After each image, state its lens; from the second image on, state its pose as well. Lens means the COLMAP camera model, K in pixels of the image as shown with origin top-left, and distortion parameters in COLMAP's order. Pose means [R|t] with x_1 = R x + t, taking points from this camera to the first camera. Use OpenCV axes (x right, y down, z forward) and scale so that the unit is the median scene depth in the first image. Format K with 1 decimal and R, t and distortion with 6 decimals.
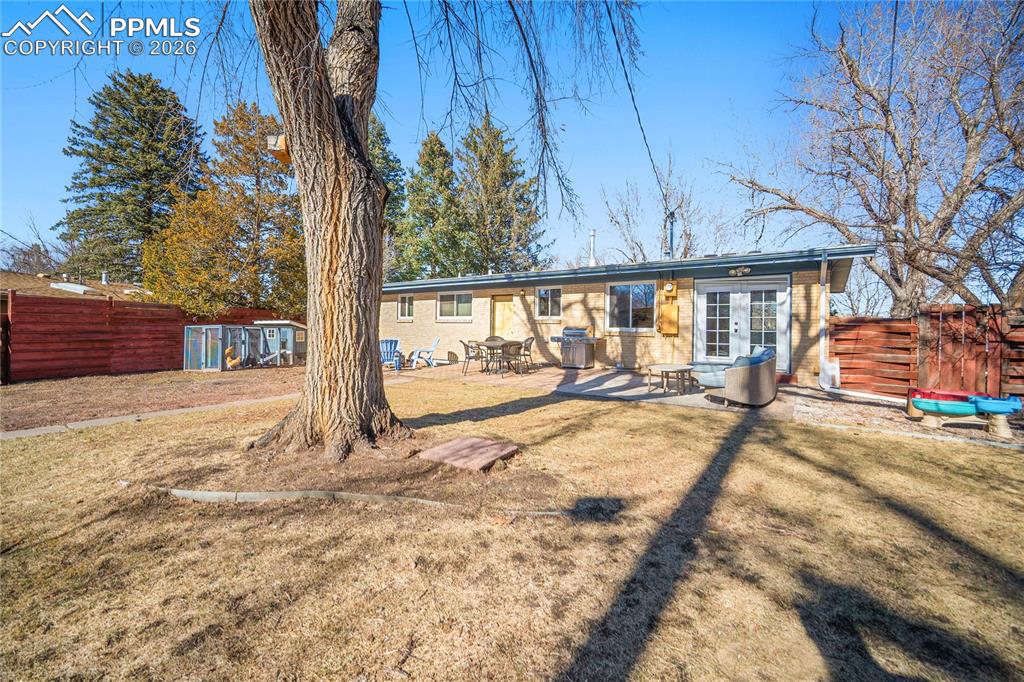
lens RADIAL K [[419.8, 0, 517.5], [0, 419.8, 323.8], [0, 0, 1]] dist [0.014027, 0.000319]
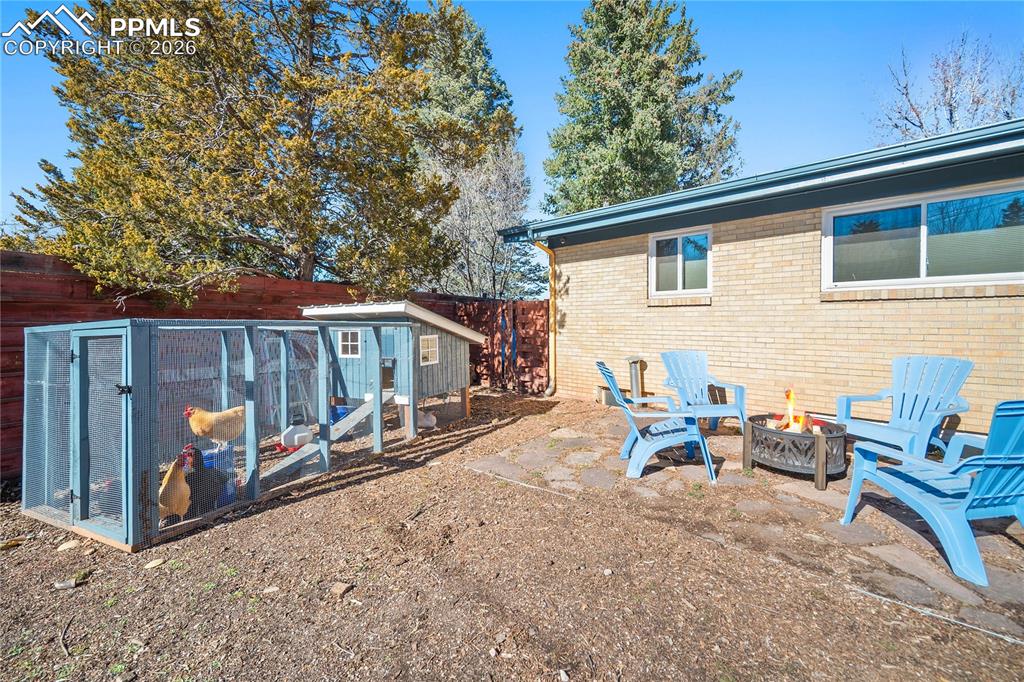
lens RADIAL K [[419.8, 0, 529.4], [0, 419.8, 319.9], [0, 0, 1]] dist [0.014027, 0.000319]
pose [[0.994985, -0.017831, -0.098426, -0.400852], [0.019320, 0.999713, 0.014193, 0.002635], [0.098144, -0.016023, 0.995043, 0.668365]]
